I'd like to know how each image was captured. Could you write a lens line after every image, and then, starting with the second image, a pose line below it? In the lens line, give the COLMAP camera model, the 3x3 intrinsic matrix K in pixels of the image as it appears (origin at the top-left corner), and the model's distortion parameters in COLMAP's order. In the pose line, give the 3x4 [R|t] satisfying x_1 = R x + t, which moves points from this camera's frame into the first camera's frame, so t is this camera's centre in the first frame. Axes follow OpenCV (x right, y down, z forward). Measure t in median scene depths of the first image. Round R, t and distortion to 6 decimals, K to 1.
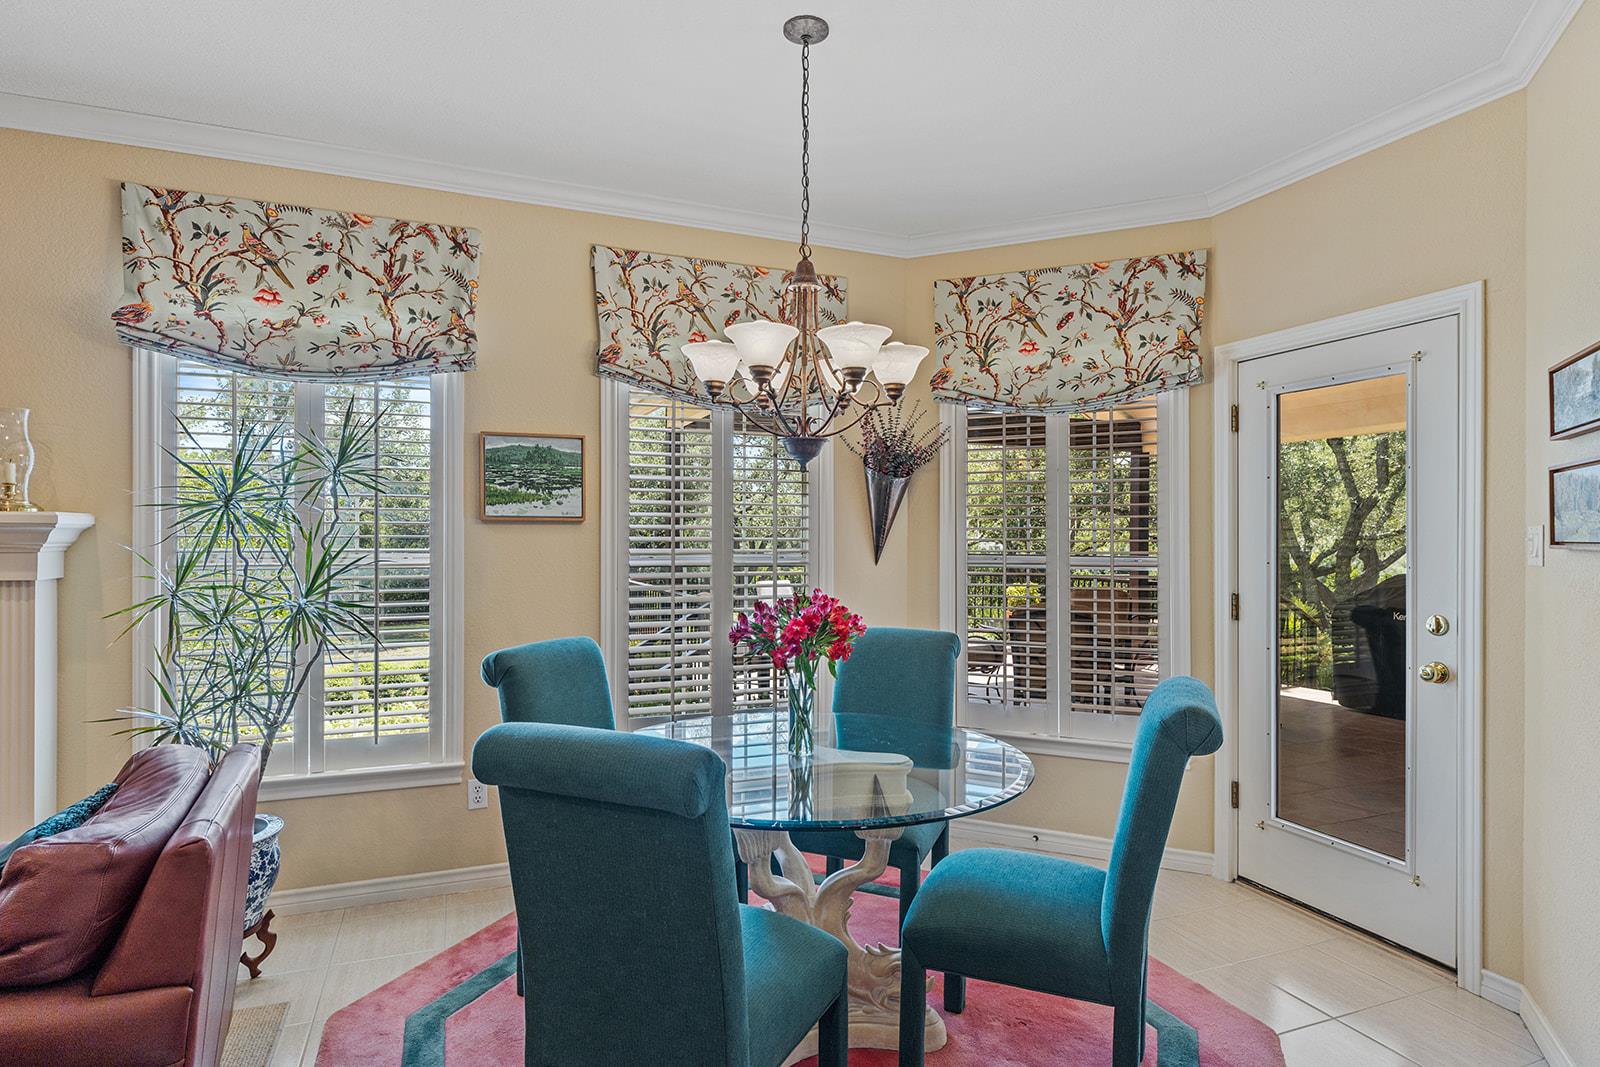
lens RADIAL K [[859.3, 0, 802.2], [0, 859.3, 538.4], [0, 0, 1]] dist [0.001983, -0.001566]
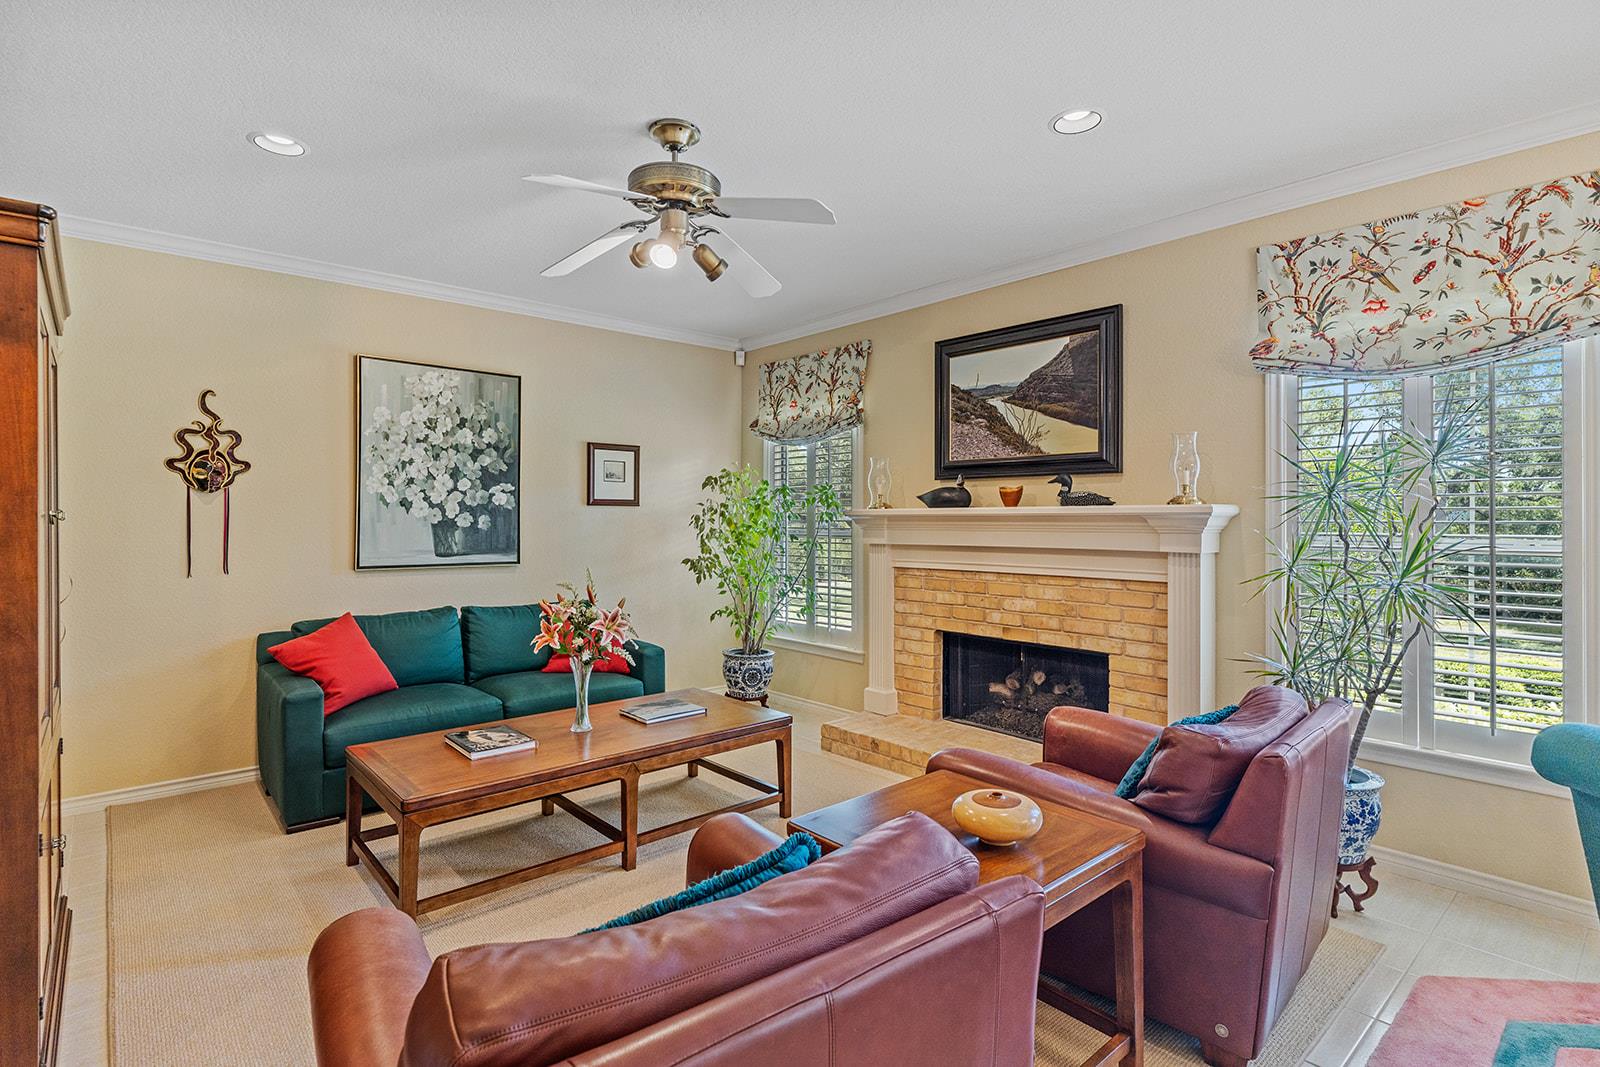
lens RADIAL K [[800.0, 0, 801.3], [0, 800.0, 526.6], [0, 0, 1]] dist [0.000197, 0.000099]
pose [[0.337448, 0.005024, -0.941331, 0.108403], [-0.002586, 0.999987, 0.004410, 0.000945], [0.941341, 0.000946, 0.337457, -0.048501]]
